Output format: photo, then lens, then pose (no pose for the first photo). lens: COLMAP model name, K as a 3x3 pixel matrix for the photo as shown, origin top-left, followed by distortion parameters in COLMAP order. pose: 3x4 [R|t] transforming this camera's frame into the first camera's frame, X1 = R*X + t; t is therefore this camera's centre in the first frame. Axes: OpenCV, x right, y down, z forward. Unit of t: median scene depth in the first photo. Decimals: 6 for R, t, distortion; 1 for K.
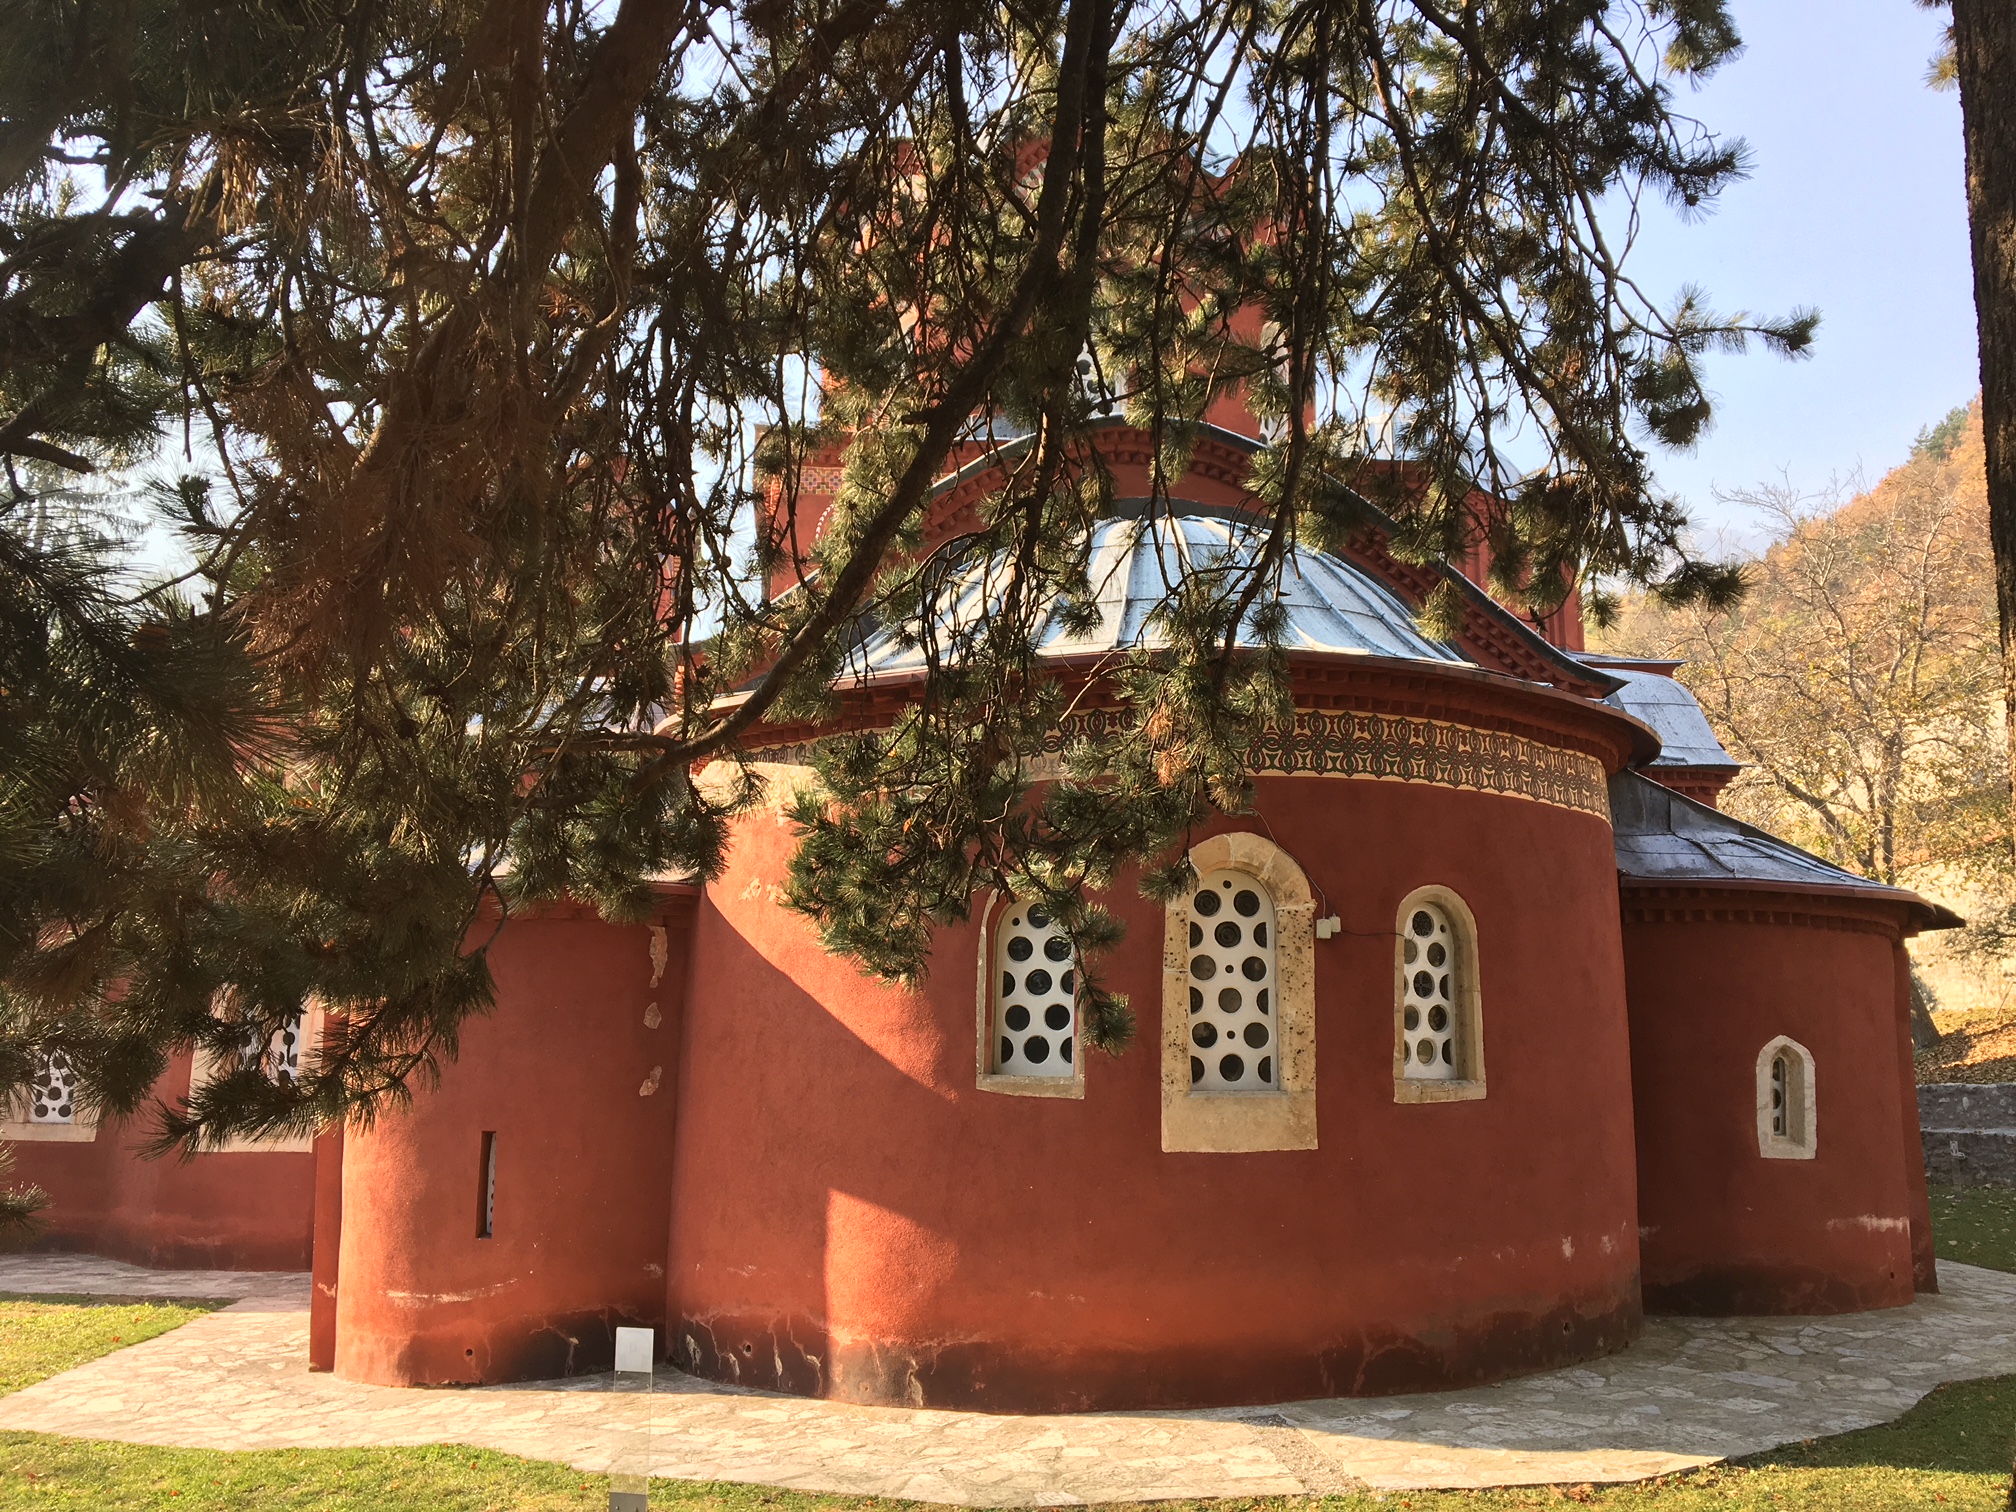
lens RADIAL K [[1662.0, 0, 1006.0], [0, 1662.0, 748.7], [0, 0, 1]] dist [0.010309, -0.003611]
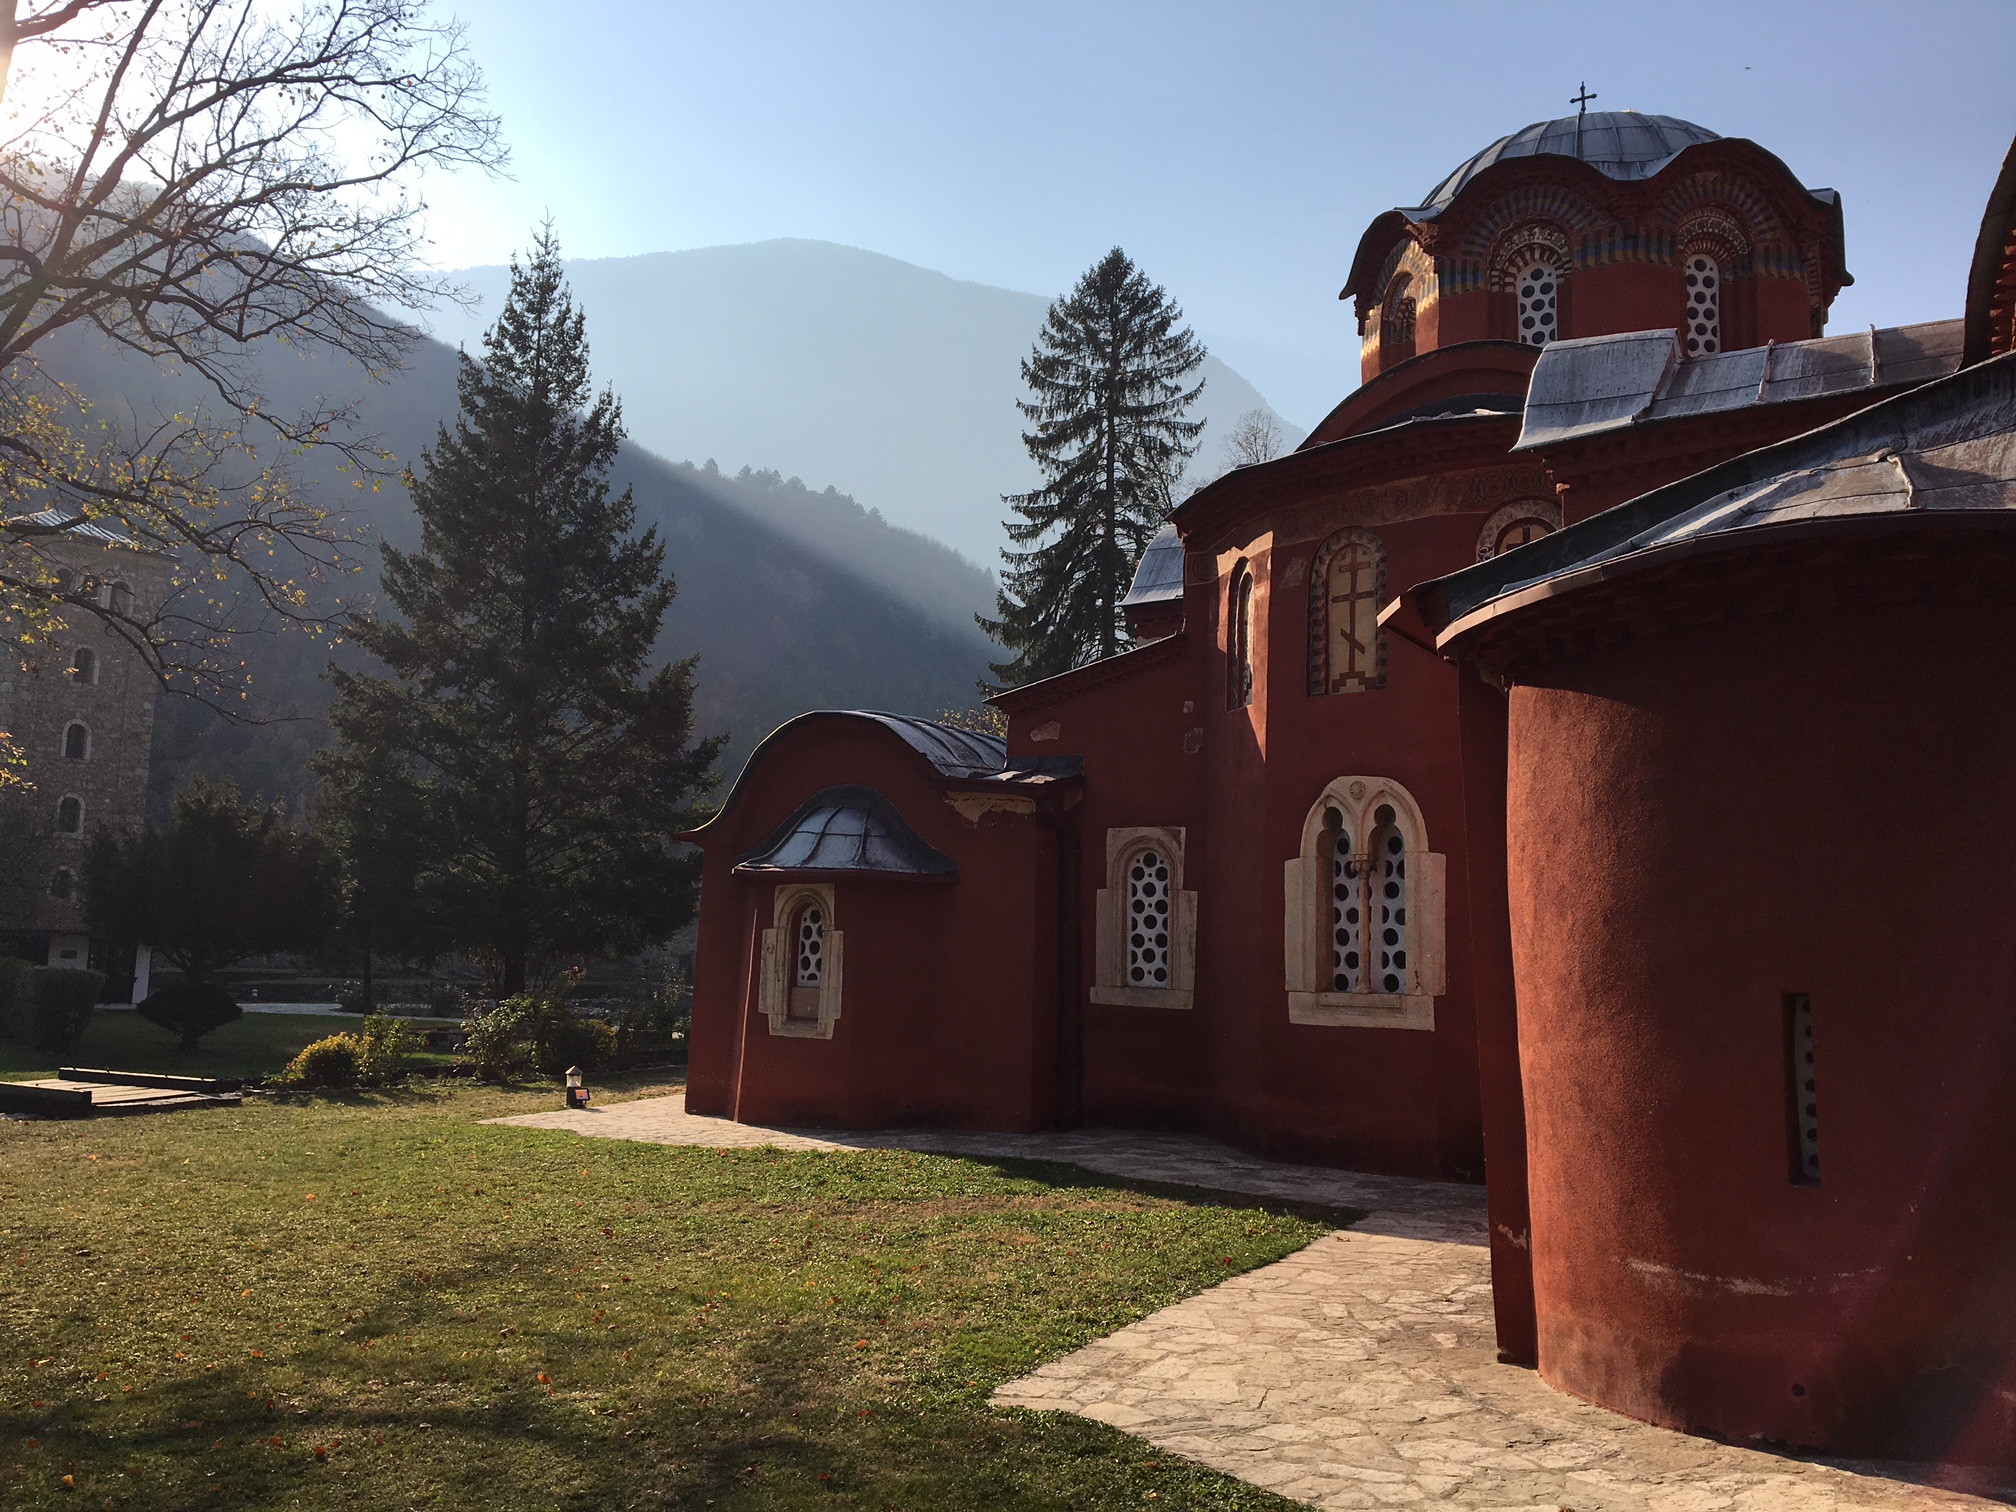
lens RADIAL K [[1662.0, 0, 1003.4], [0, 1662.0, 757.0], [0, 0, 1]] dist [0.010309, -0.003611]
pose [[0.817291, -0.055008, -0.573593, -0.192090], [0.091399, 0.995206, 0.034790, 0.103085], [0.568930, -0.080860, 0.818401, 0.384791]]
